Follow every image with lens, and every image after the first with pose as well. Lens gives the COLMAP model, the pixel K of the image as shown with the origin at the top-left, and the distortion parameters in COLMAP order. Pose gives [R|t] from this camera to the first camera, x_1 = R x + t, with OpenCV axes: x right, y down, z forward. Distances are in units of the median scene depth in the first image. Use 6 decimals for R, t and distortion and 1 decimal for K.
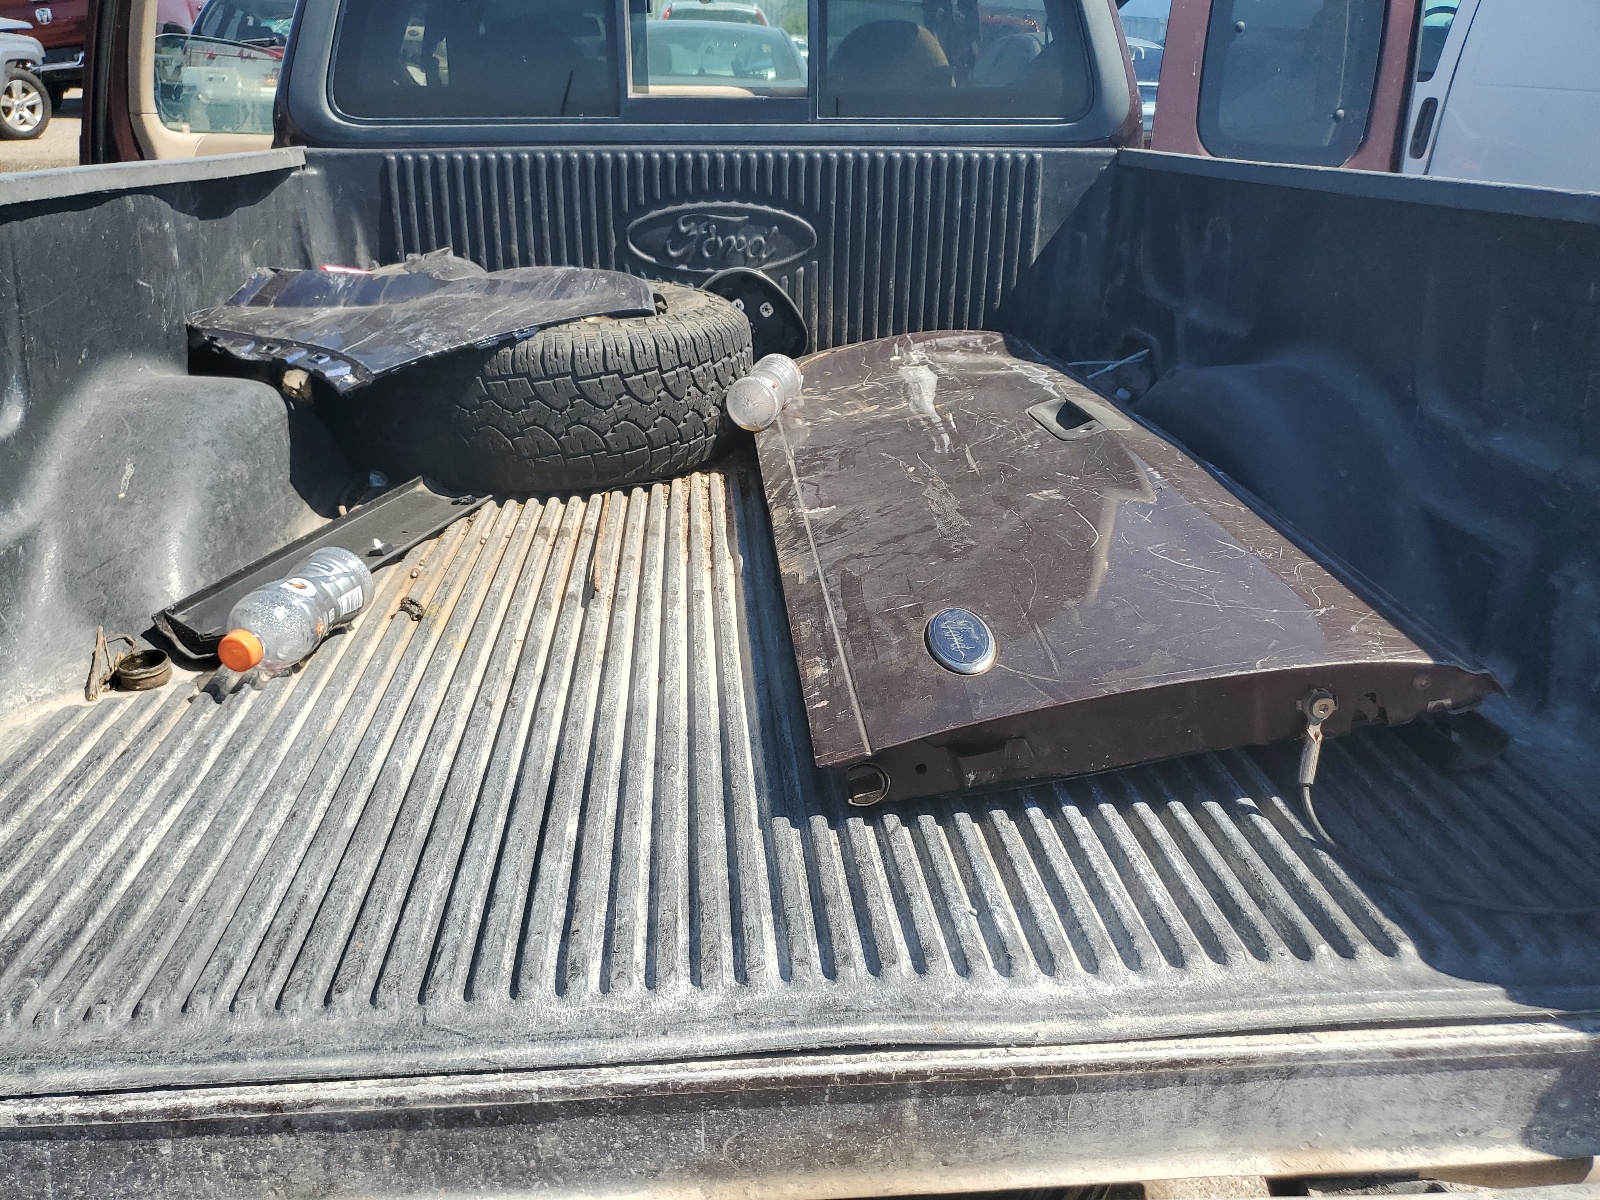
lens RADIAL K [[1222.1, 0, 811.9], [0, 1222.1, 603.5], [0, 0, 1]] dist [-0.034665, -0.024188]
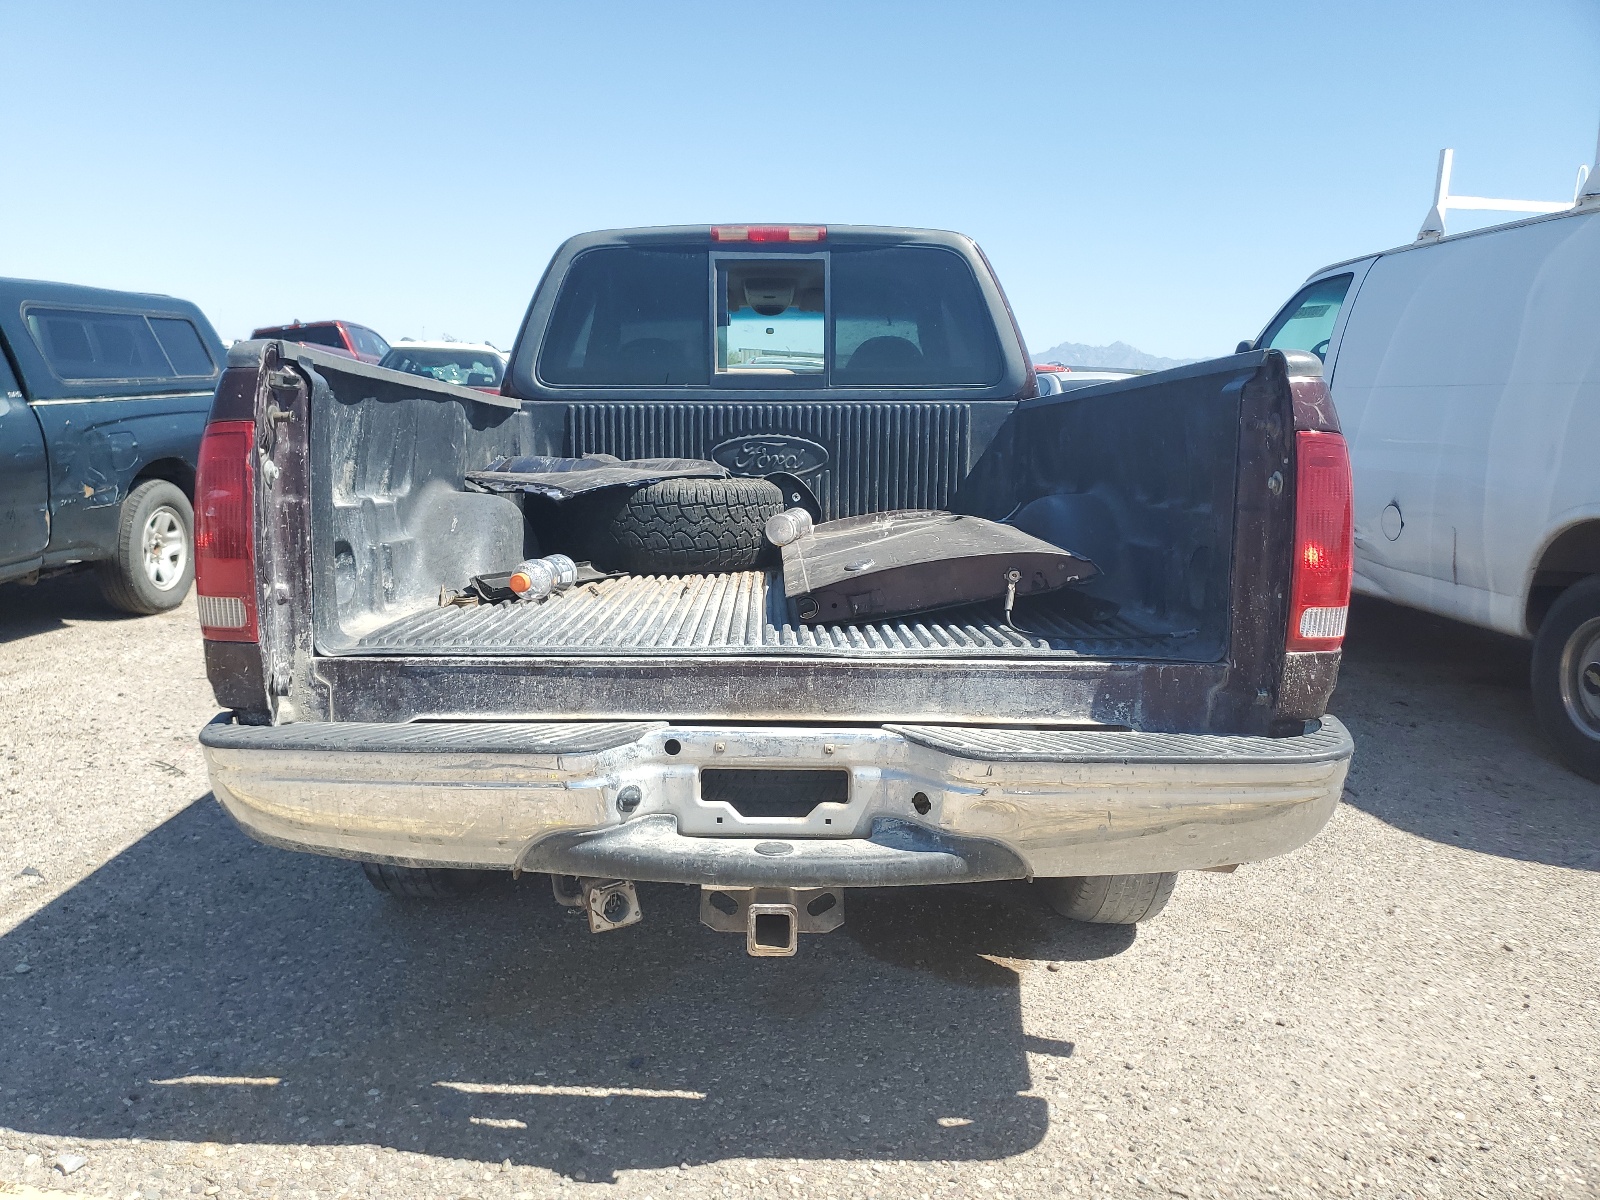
lens RADIAL K [[1222.1, 0, 789.8], [0, 1222.1, 598.0], [0, 0, 1]] dist [-0.034665, -0.024188]
pose [[0.997028, 0.006816, -0.076744, 0.101661], [-0.027141, 0.963302, -0.267046, 0.406919], [0.072108, 0.268335, 0.960623, -0.649030]]
